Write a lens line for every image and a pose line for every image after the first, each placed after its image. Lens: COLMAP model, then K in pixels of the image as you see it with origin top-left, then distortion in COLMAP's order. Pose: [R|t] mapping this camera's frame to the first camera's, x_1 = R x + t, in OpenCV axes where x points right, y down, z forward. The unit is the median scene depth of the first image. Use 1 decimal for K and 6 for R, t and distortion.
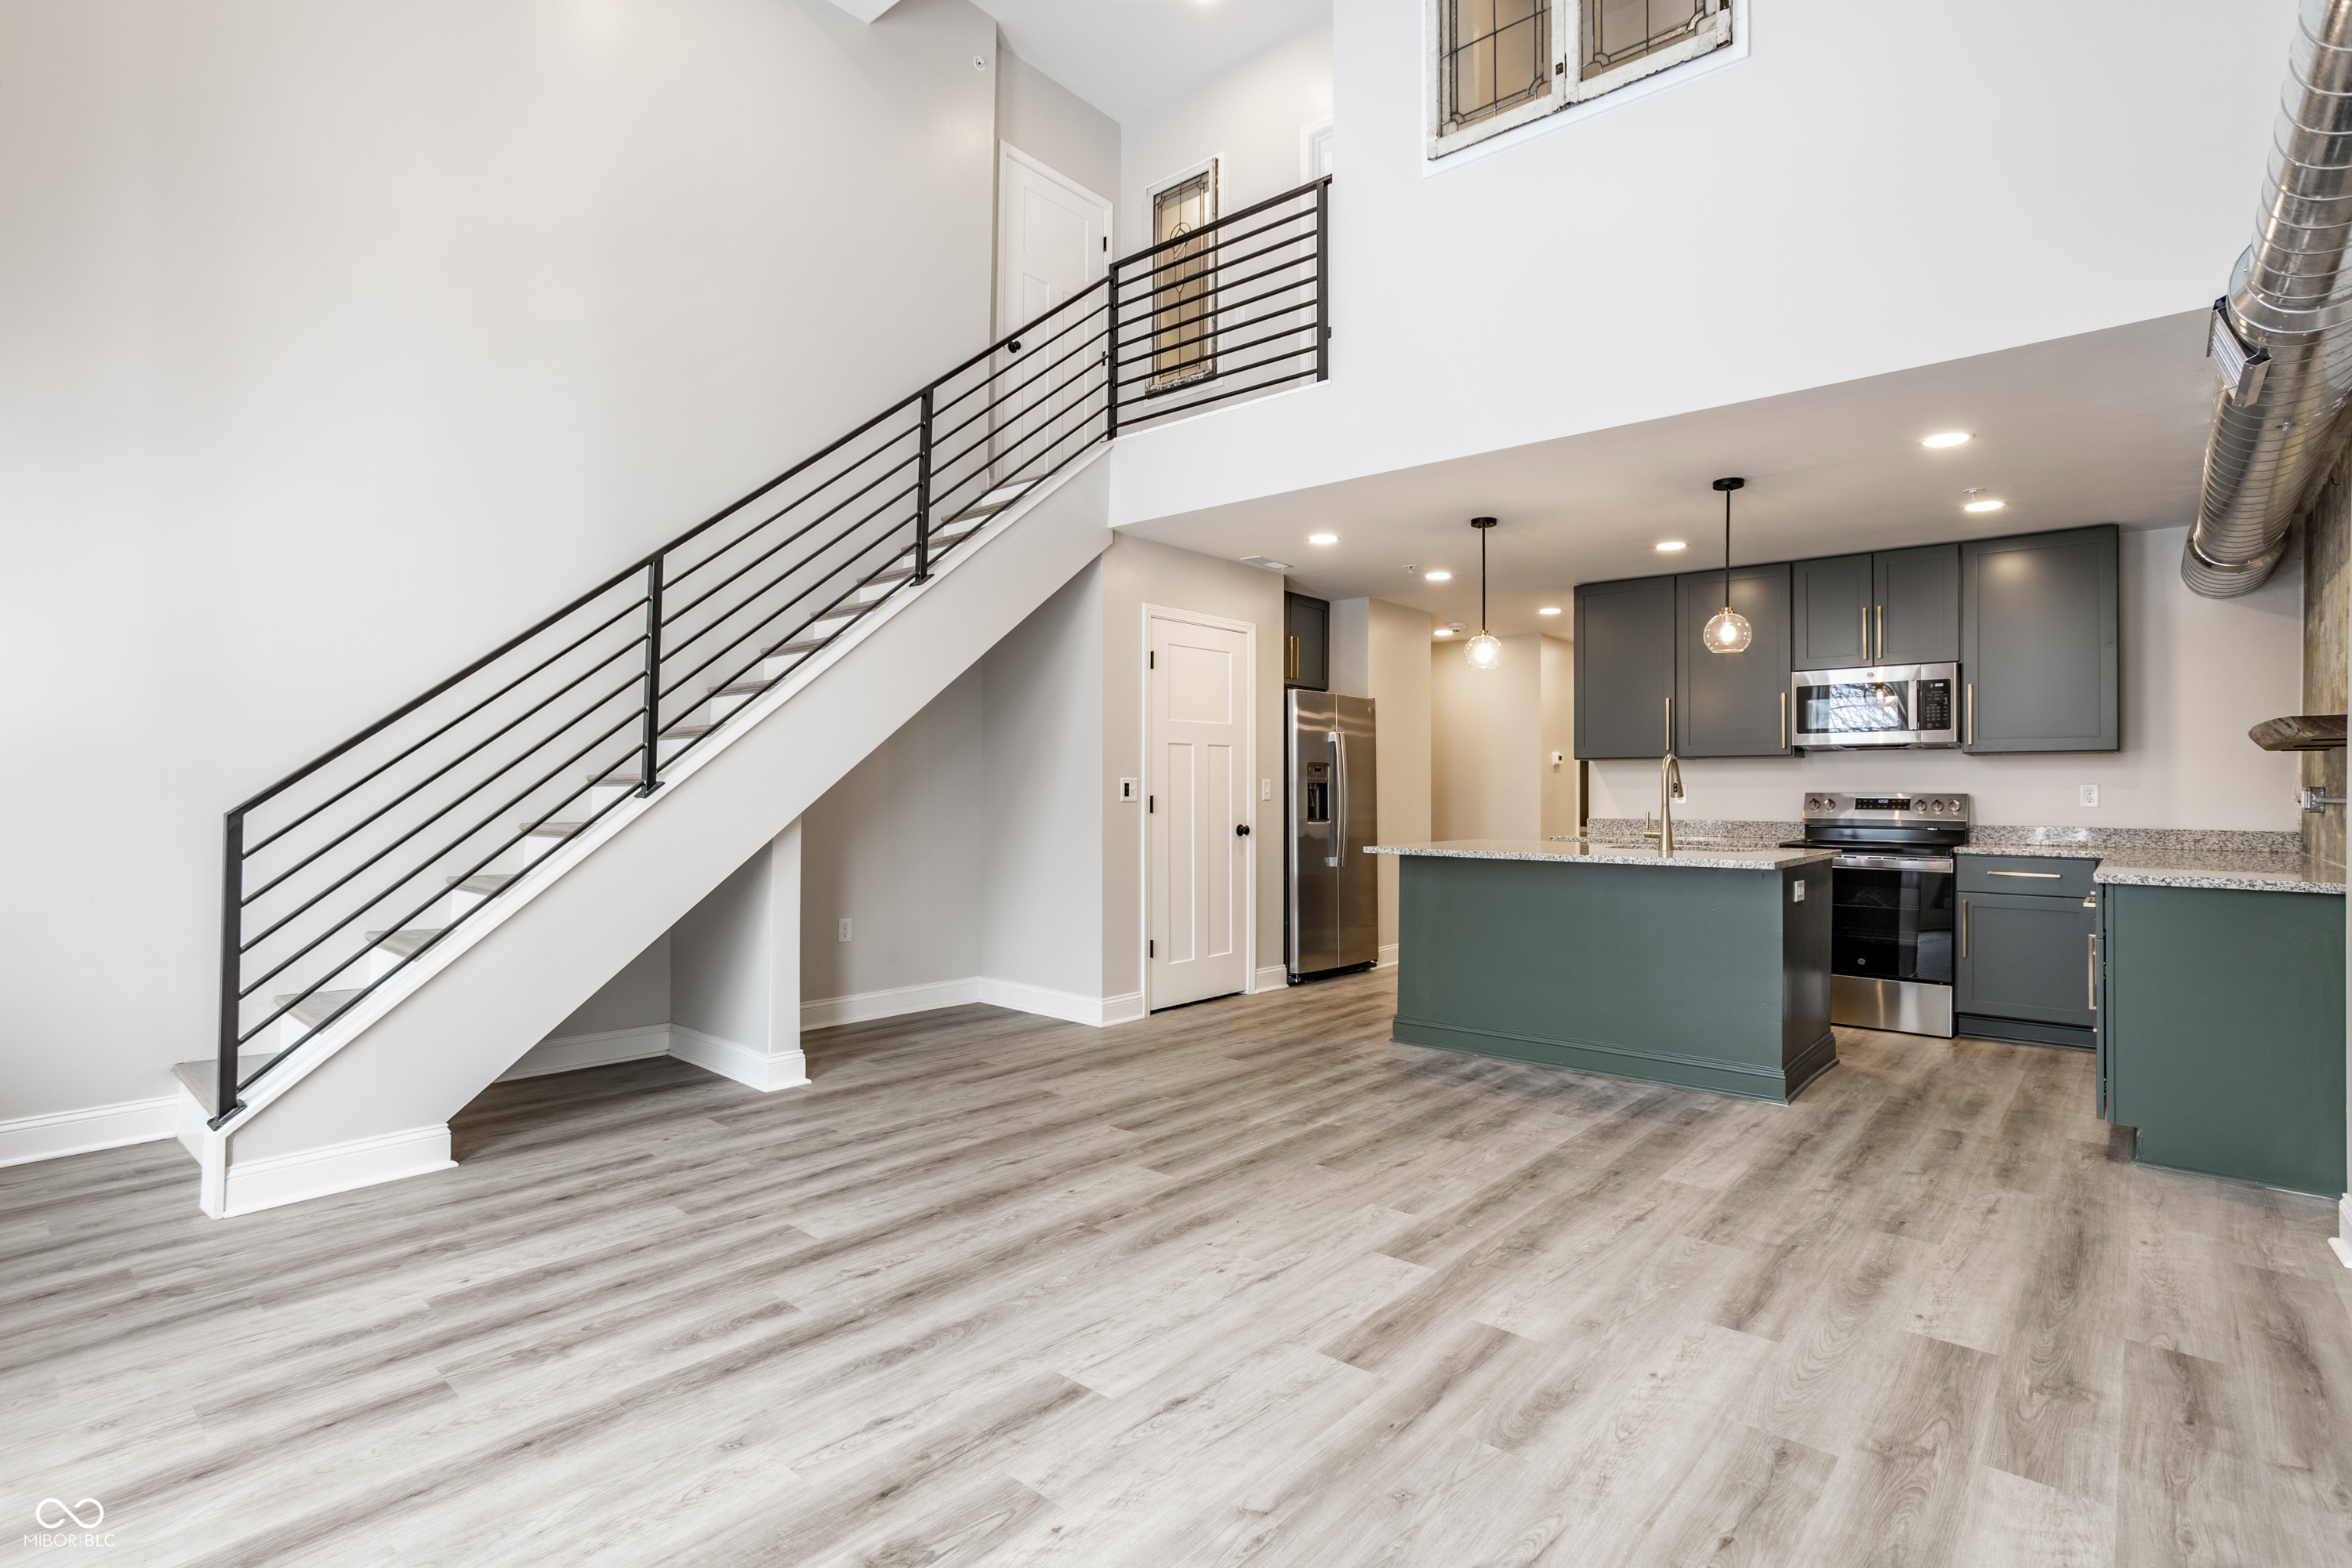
lens RADIAL K [[1132.9, 0, 1167.6], [0, 1132.9, 782.7], [0, 0, 1]] dist [-0.058741, 0.035403]
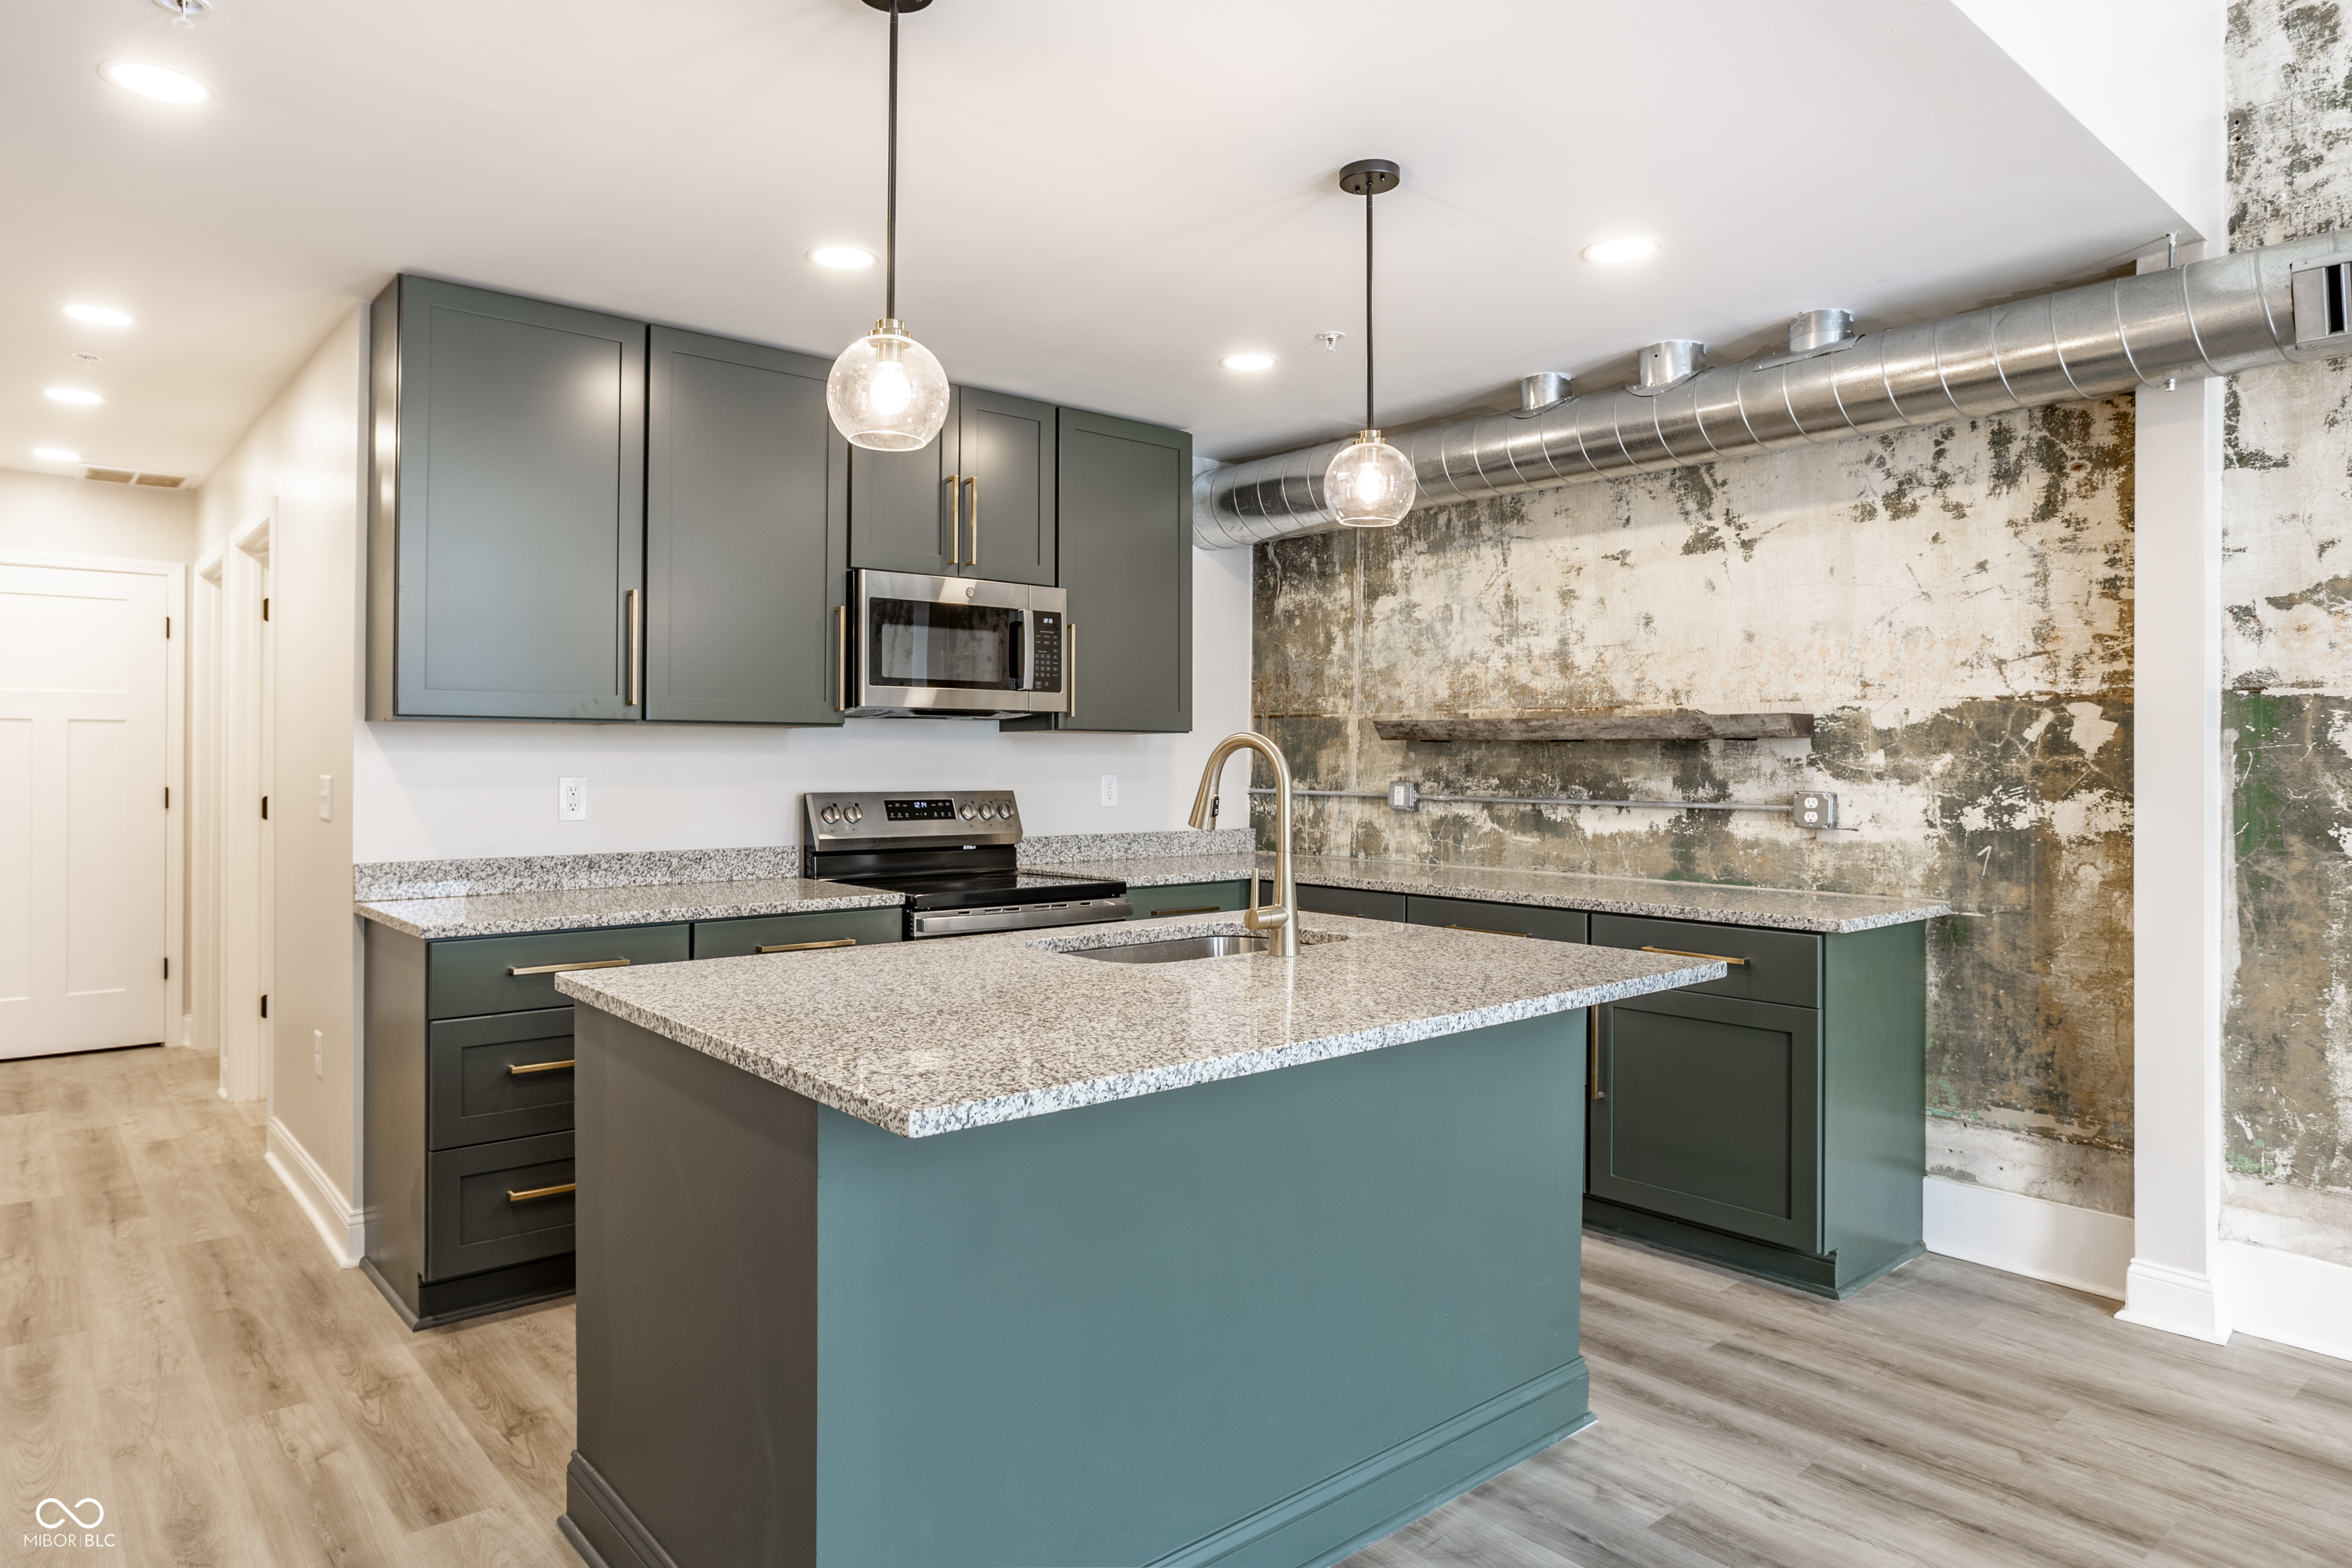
lens RADIAL K [[1407.1, 0, 1120.4], [0, 1407.1, 753.2], [0, 0, 1]] dist [-0.050207, 0.039822]
pose [[0.156335, -0.000271, 0.987704, -0.153515], [-0.013690, 0.999903, 0.002441, -0.027178], [-0.987609, -0.013903, 0.156316, 1.436186]]
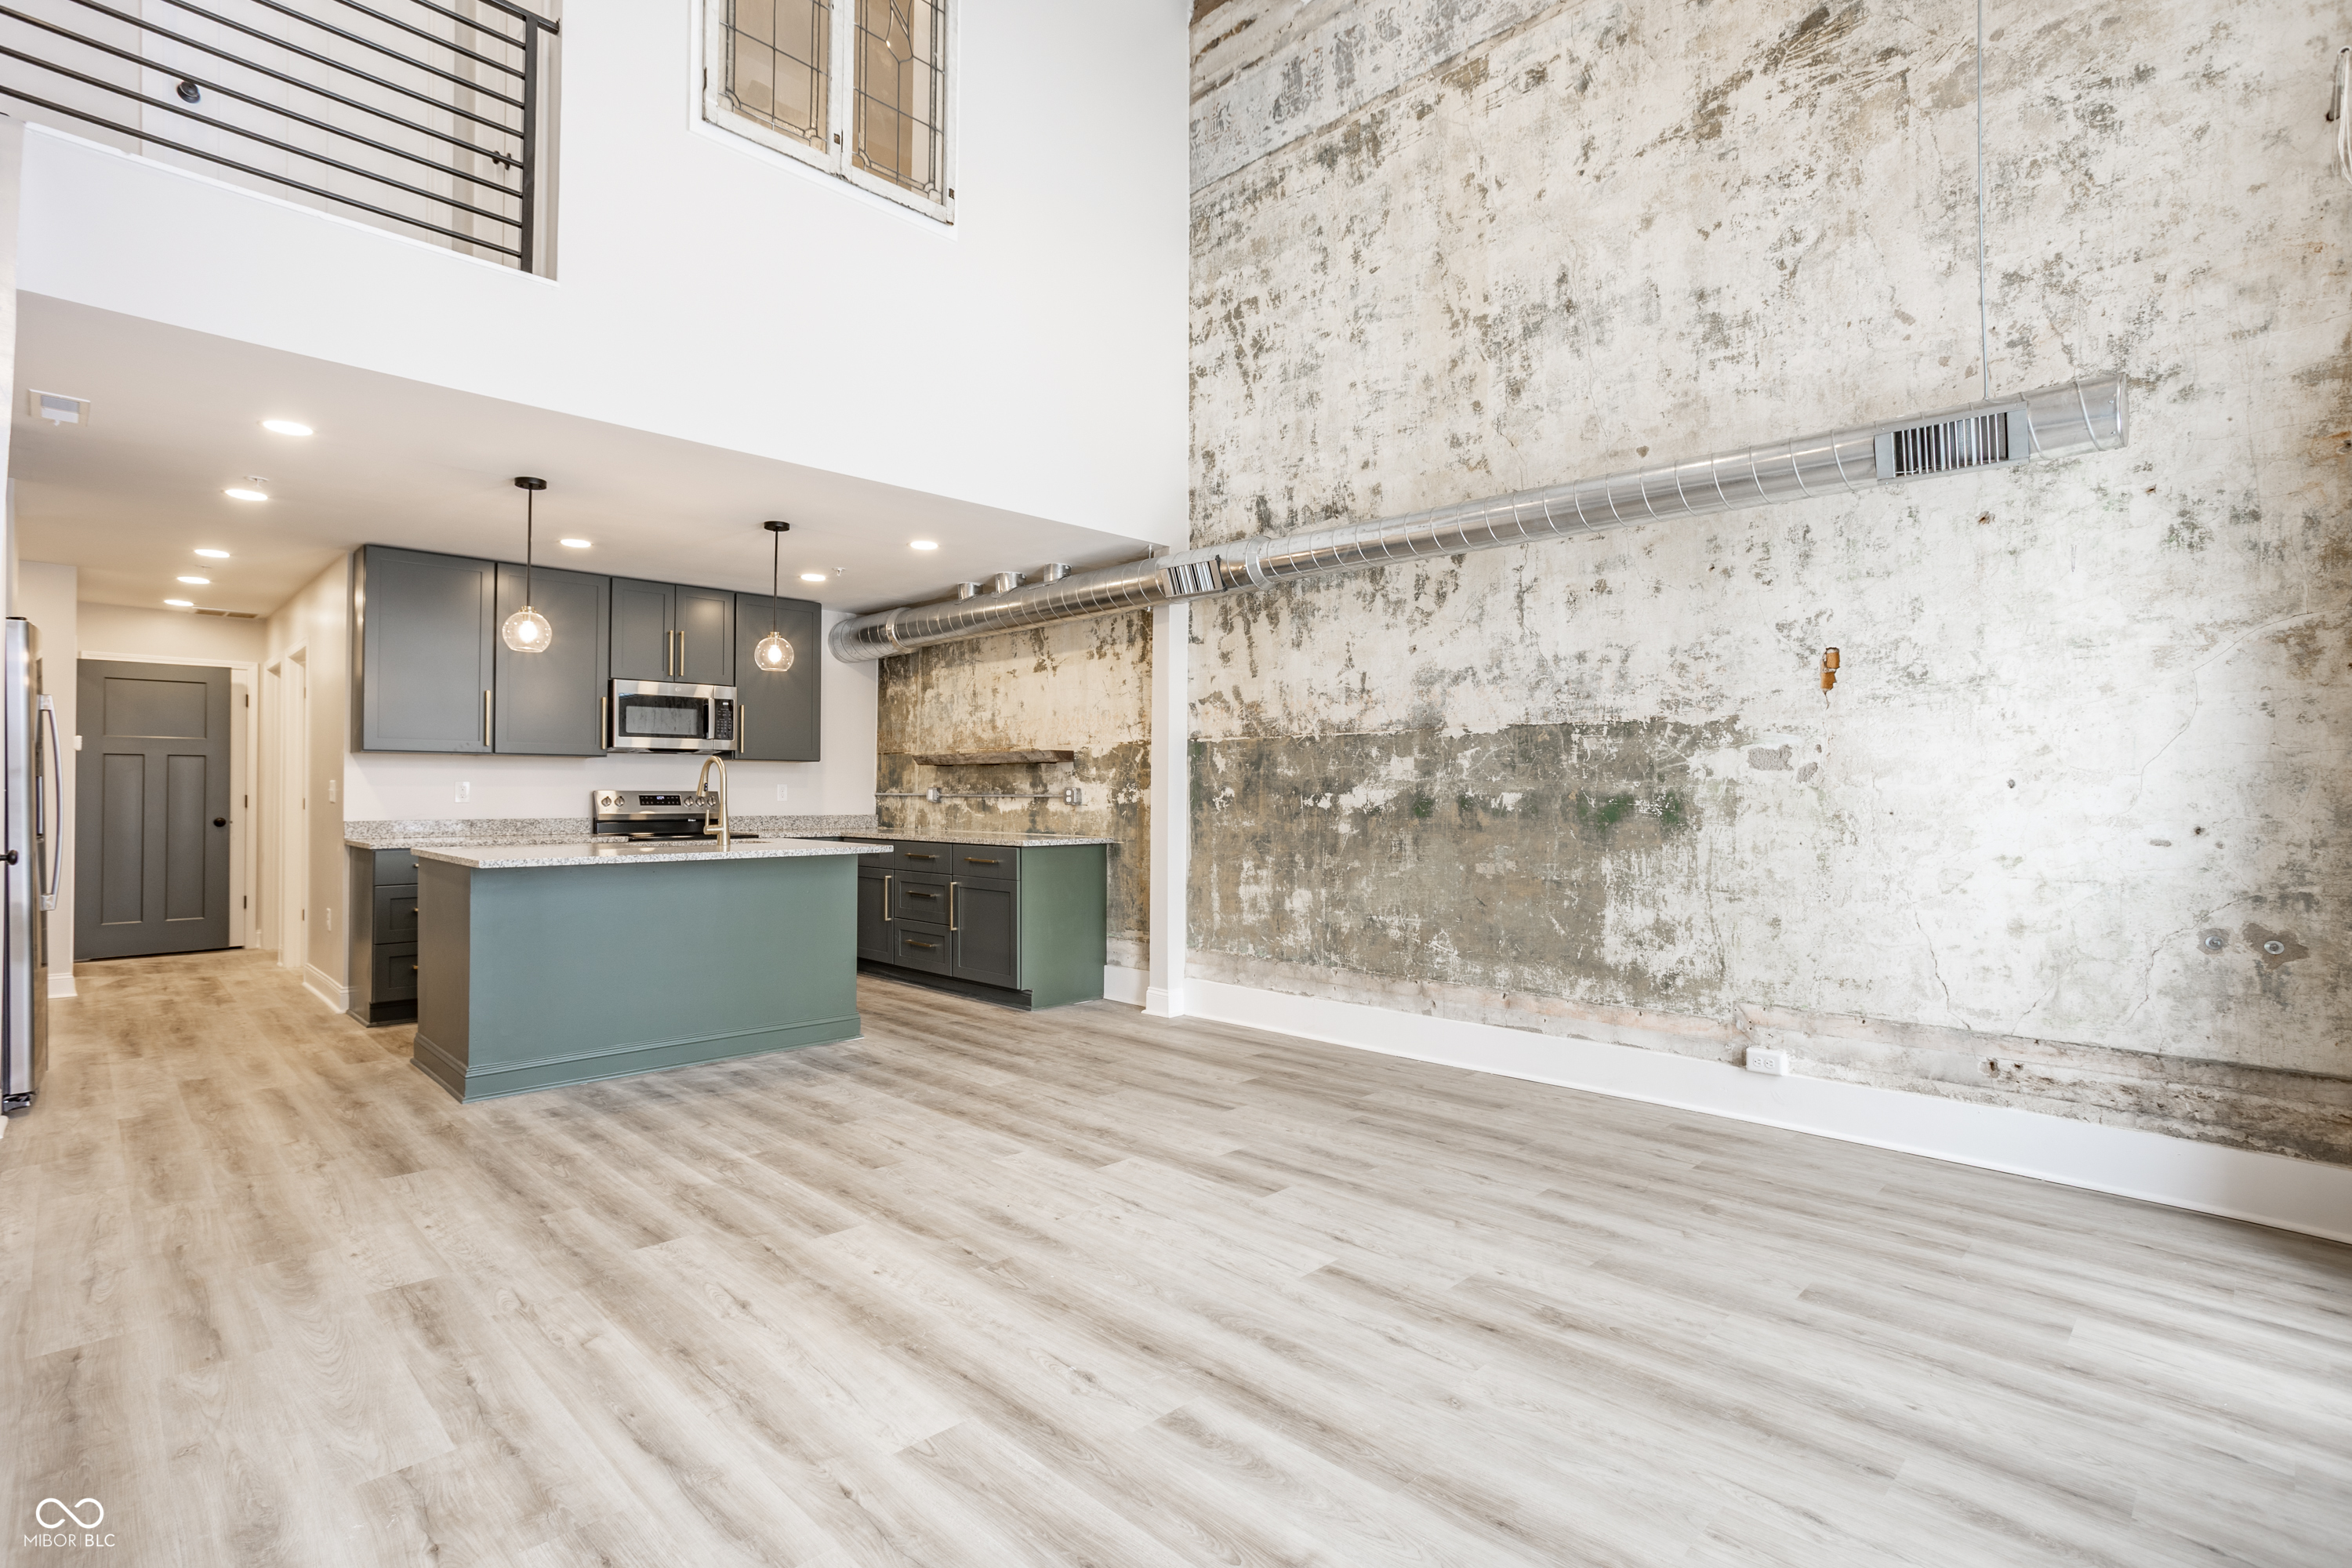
lens RADIAL K [[1132.9, 0, 1167.6], [0, 1132.9, 782.7], [0, 0, 1]] dist [-0.058741, 0.035403]
pose [[0.061123, 0.005932, 0.998113, -0.906021], [-0.011938, 0.999915, -0.005212, 0.000568], [-0.998059, -0.011597, 0.061189, 0.737872]]
